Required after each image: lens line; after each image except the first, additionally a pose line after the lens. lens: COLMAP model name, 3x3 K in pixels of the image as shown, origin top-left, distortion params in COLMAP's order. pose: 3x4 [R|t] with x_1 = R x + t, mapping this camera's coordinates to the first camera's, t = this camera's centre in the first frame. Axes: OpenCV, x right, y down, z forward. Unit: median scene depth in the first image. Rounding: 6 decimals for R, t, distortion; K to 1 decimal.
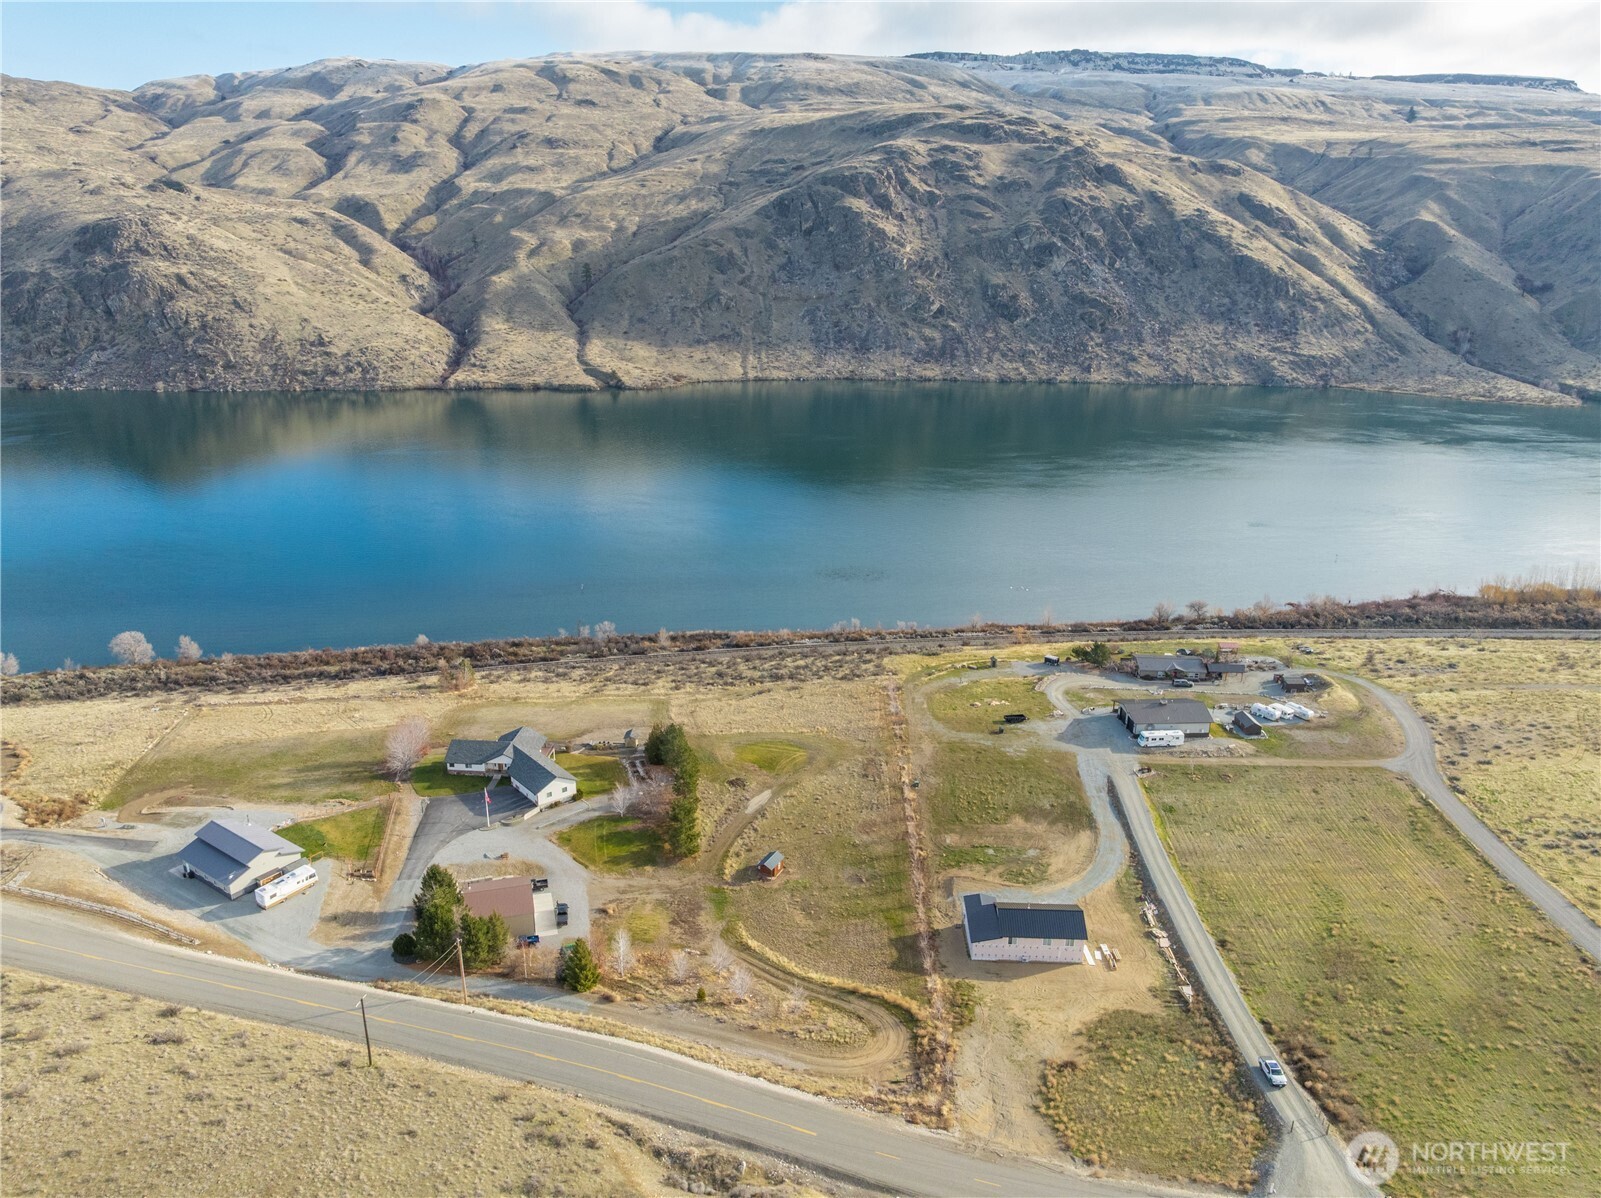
lens RADIAL K [[1130.0, 0, 802.2], [0, 1130.0, 605.1], [0, 0, 1]] dist [-0.047217, 0.013633]
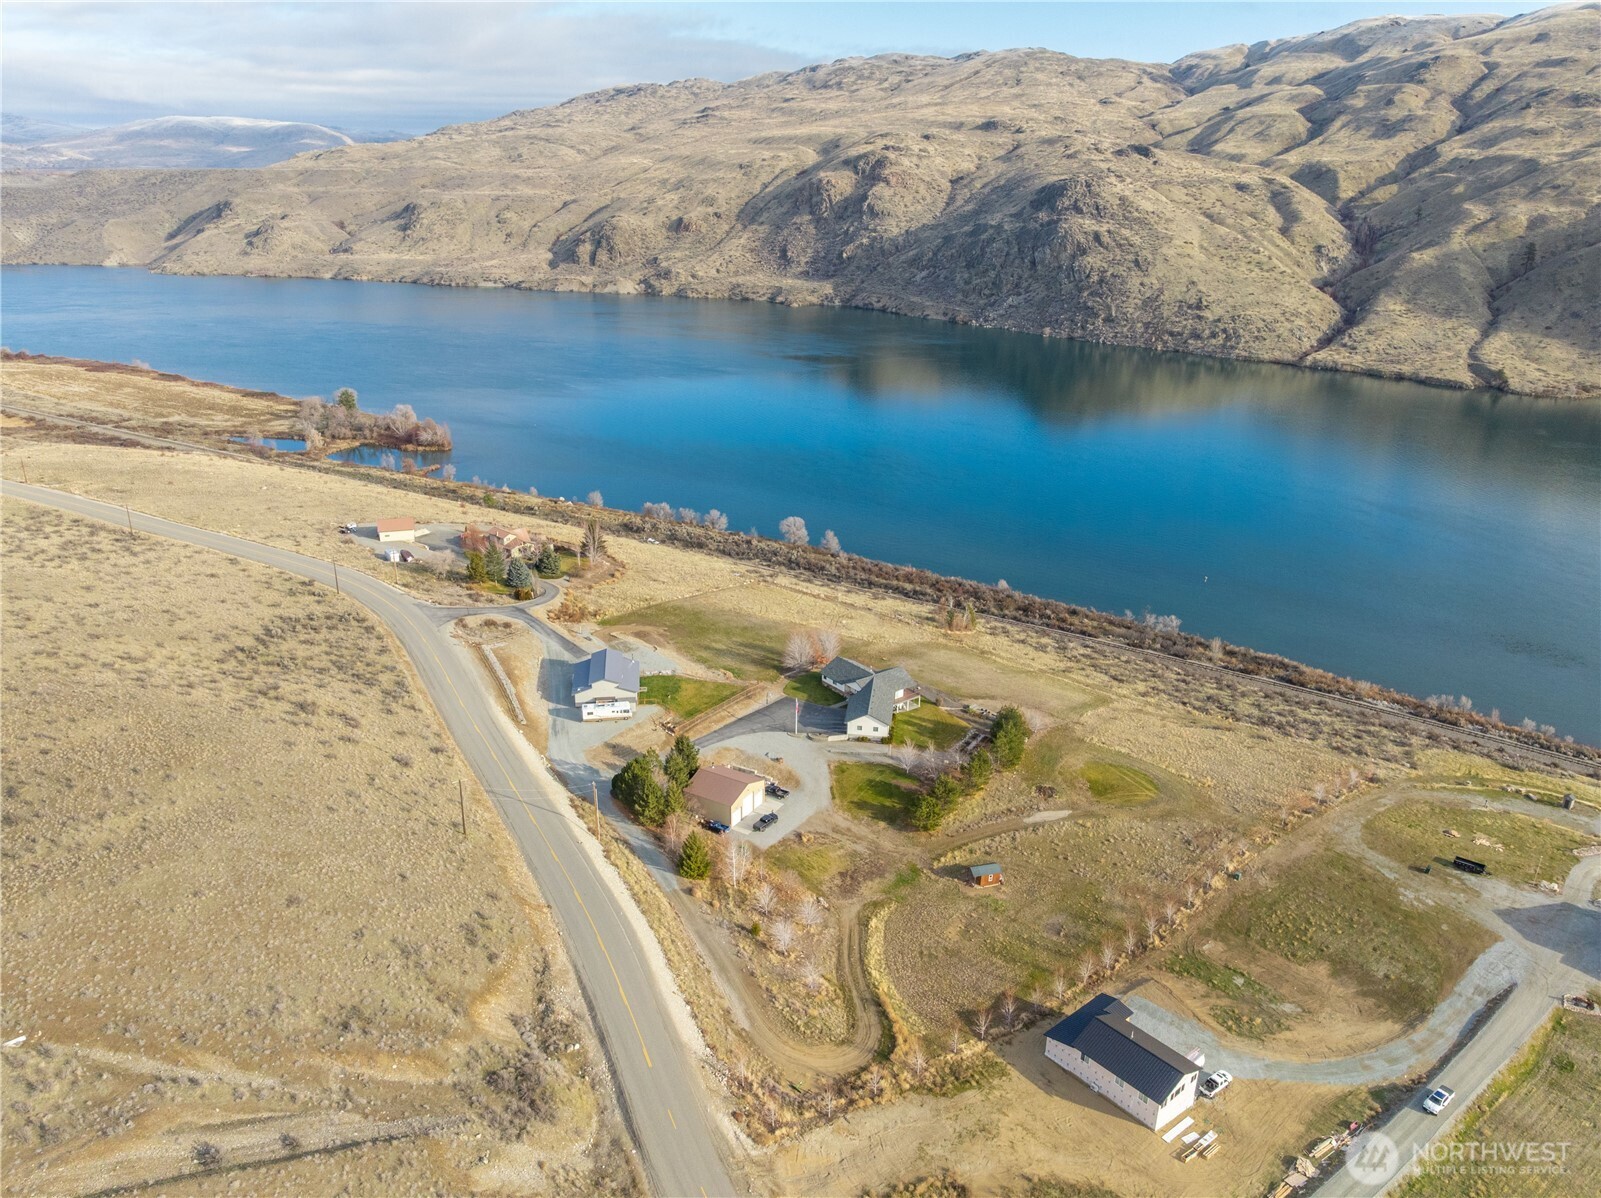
lens RADIAL K [[1130.0, 0, 800.3], [0, 1130.0, 603.5], [0, 0, 1]] dist [-0.047217, 0.013633]
pose [[0.674035, 0.258099, -0.692143, 0.088328], [-0.240788, 0.962566, 0.124450, -0.012488], [0.698353, 0.082776, 0.710951, 0.040267]]
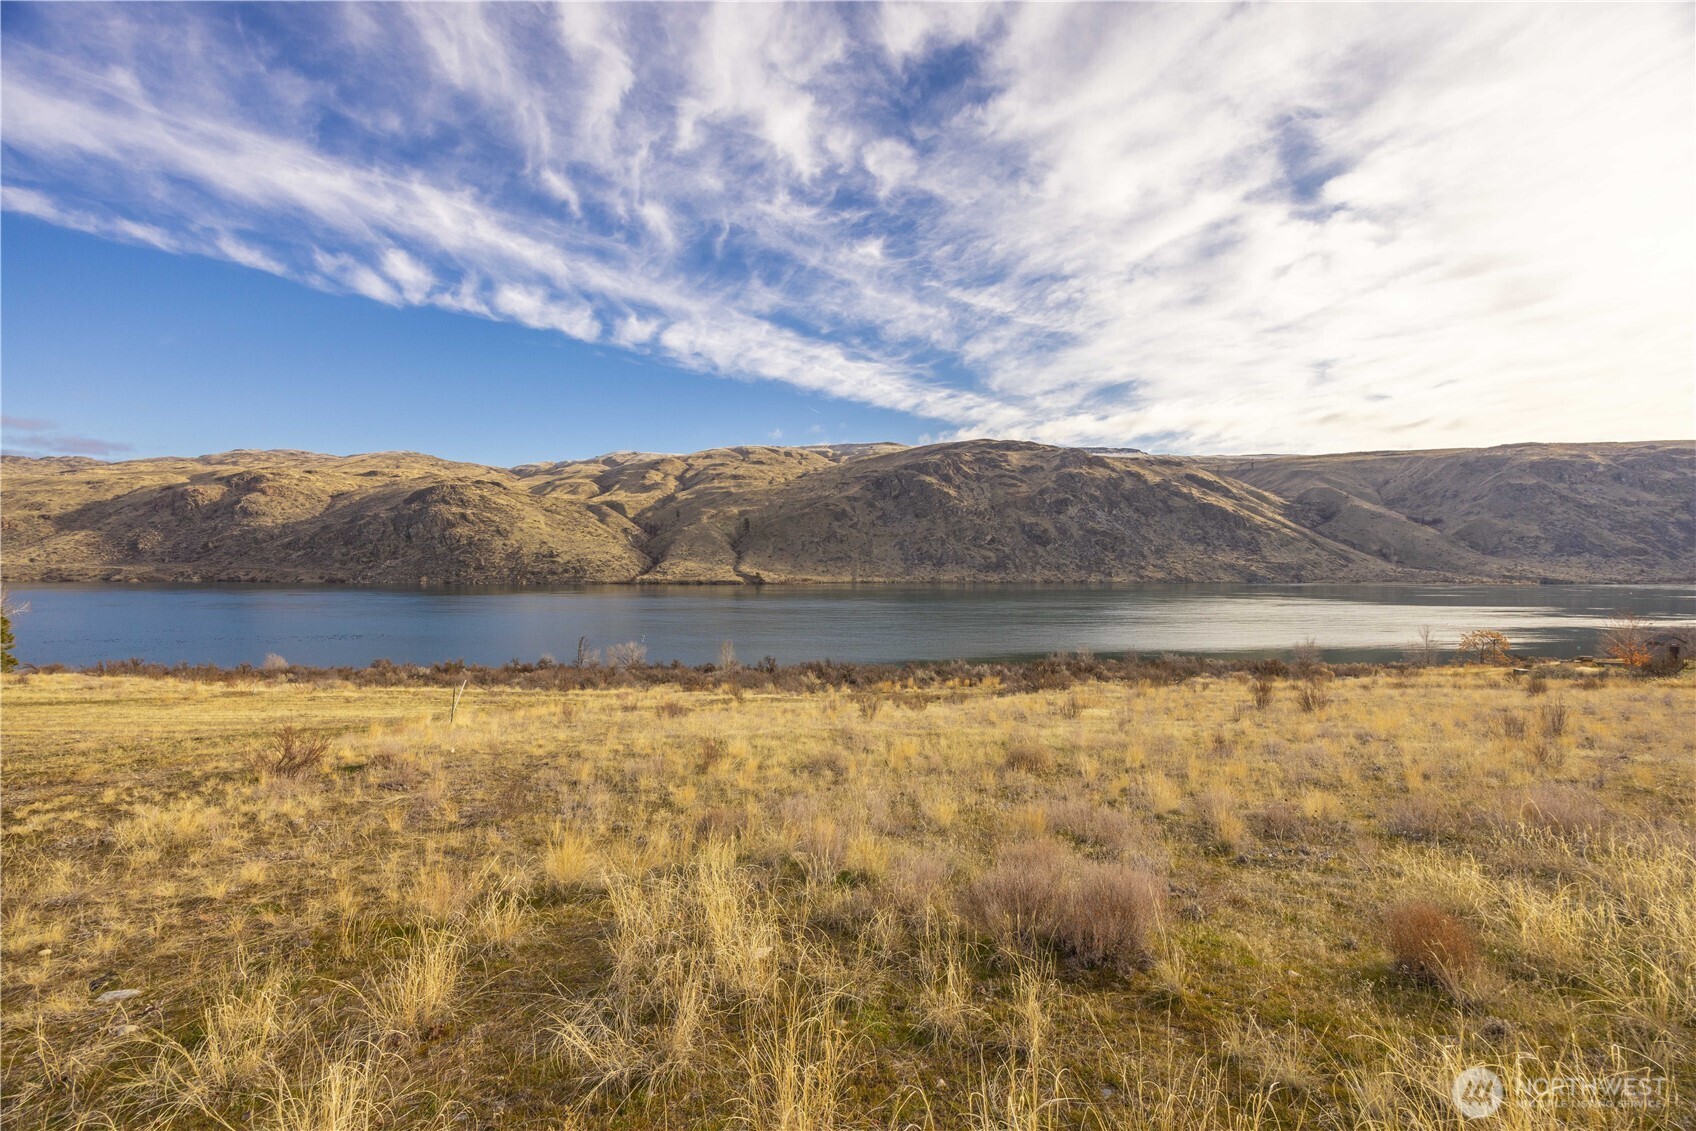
lens RADIAL K [[641.5, 0, 841.4], [0, 641.5, 558.3], [0, 0, 1]] dist [-0.004470, 0.000242]
pose [[0.998223, -0.010328, -0.058691, -0.018699], [-0.009725, 0.943438, -0.331408, 0.026823], [0.058794, 0.331389, 0.941660, 0.236630]]
